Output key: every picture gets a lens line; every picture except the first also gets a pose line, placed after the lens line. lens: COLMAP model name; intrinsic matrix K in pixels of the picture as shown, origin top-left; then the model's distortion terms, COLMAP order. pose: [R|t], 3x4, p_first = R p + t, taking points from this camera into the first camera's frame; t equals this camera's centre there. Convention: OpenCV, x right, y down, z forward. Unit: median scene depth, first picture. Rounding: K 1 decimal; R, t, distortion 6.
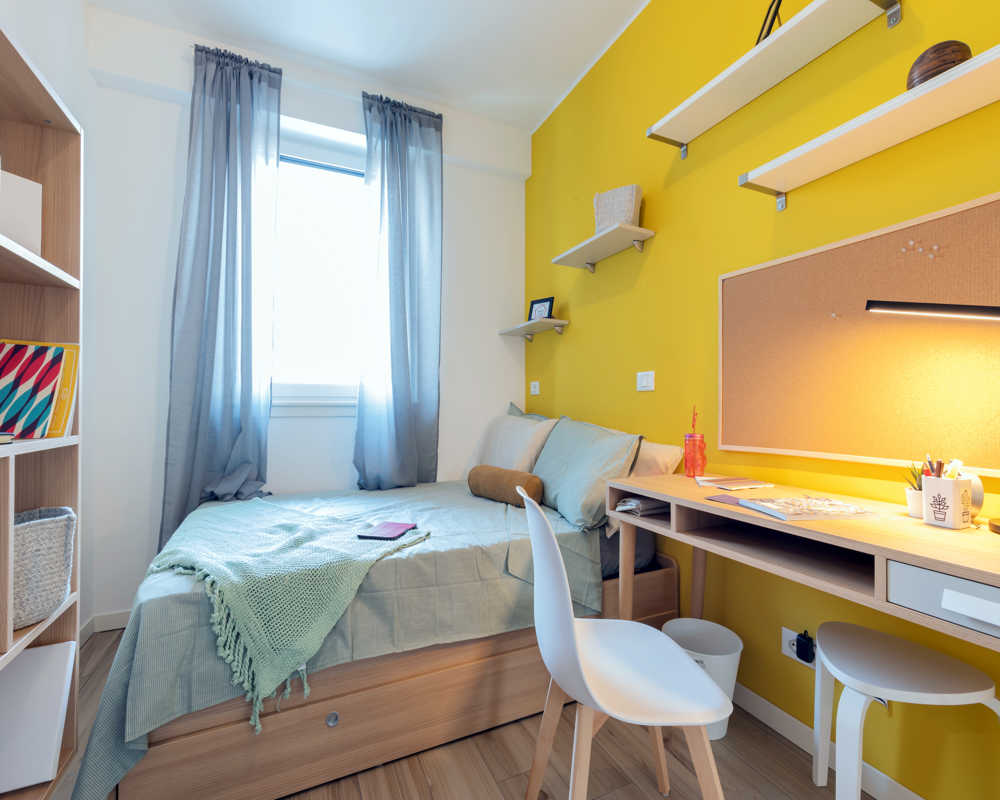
lens RADIAL K [[448.1, 0, 496.9], [0, 448.1, 403.6], [0, 0, 1]] dist [0.003125, 0.000142]
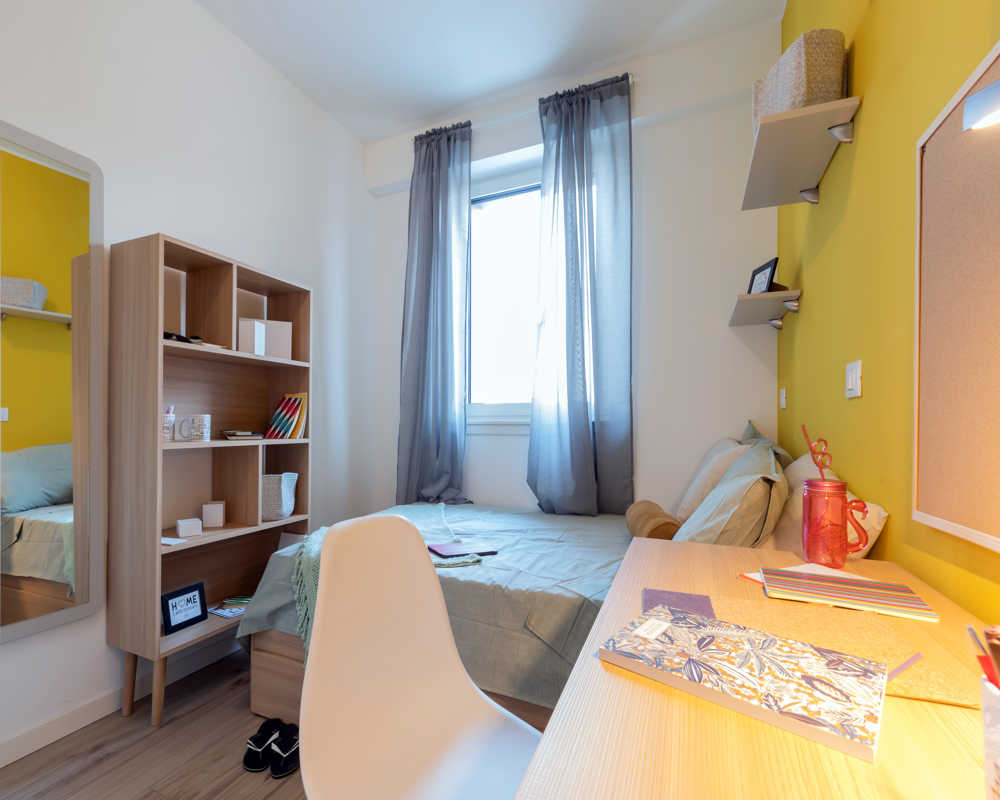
lens RADIAL K [[471.1, 0, 467.3], [0, 471.1, 421.7], [0, 0, 1]] dist [0.009566, -0.000106]
pose [[0.645183, -0.000228, -0.764028, 0.418090], [-0.001634, 0.999997, -0.001677, 0.001820], [0.764026, 0.002330, 0.645181, 0.248661]]
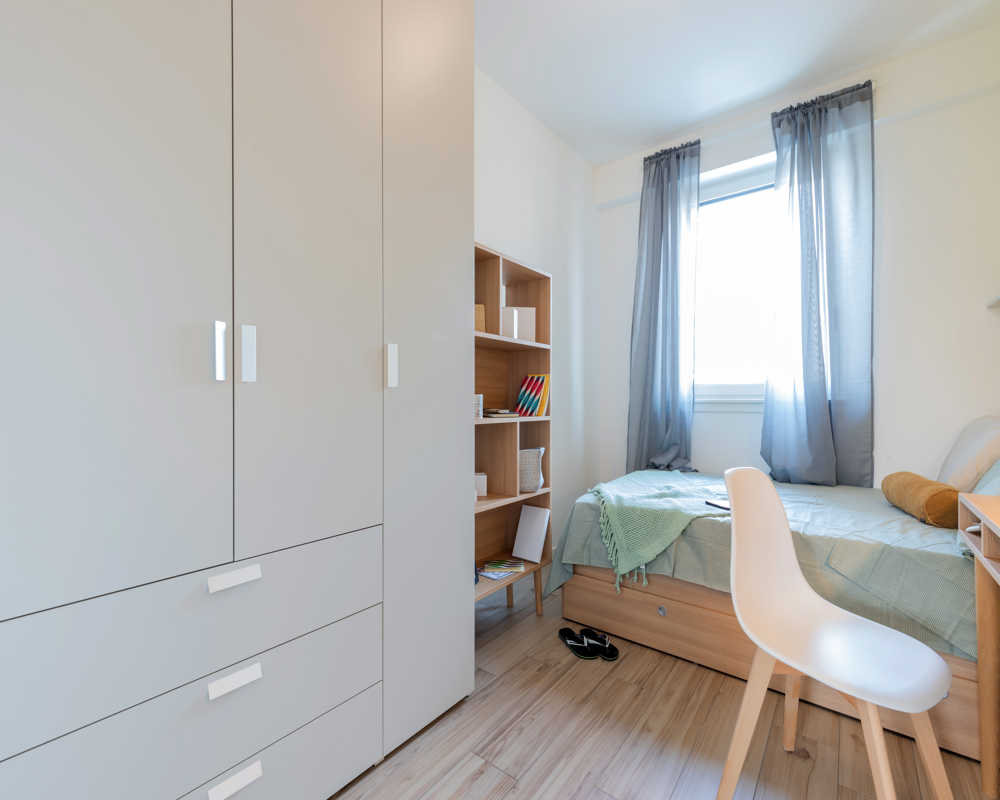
lens RADIAL K [[448.1, 0, 494.0], [0, 448.1, 402.5], [0, 0, 1]] dist [0.003125, 0.000142]
pose [[0.447197, 0.001972, -0.894433, 0.411580], [0.003387, 0.999987, 0.003899, -0.002282], [0.894429, -0.004773, 0.447184, -0.098927]]
